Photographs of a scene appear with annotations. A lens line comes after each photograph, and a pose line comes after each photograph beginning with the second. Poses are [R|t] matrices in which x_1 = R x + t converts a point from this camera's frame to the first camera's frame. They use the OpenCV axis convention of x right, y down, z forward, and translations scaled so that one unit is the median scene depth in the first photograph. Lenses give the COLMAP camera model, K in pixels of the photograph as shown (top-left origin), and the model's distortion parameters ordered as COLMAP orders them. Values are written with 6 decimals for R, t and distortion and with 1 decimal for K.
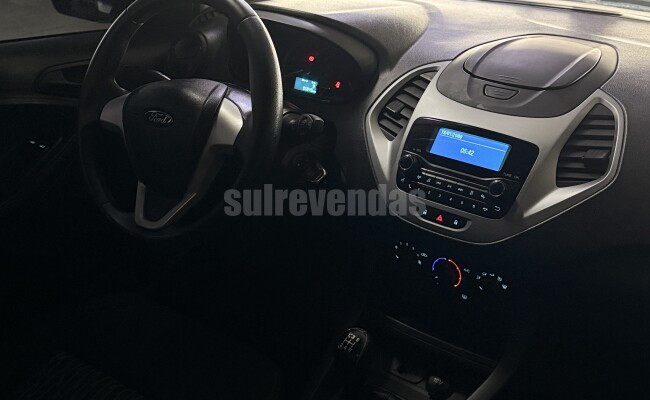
lens RADIAL K [[831.8, 0, 325.0], [0, 831.8, 200.0], [0, 0, 1]] dist [0.000351, 0.000765]
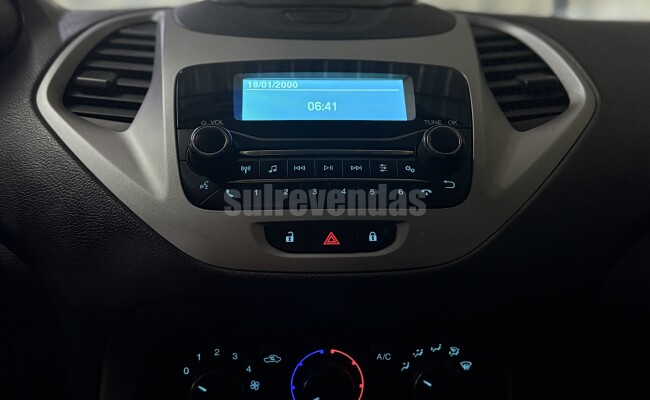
lens RADIAL K [[703.4, 0, 325.0], [0, 703.4, 200.0], [0, 0, 1]] dist [0.081095, -0.008853]
pose [[0.727652, -0.080269, 0.681234, -0.106973], [0.290416, 0.935779, -0.199942, 0.072838], [-0.621435, 0.343329, 0.704232, 0.725056]]
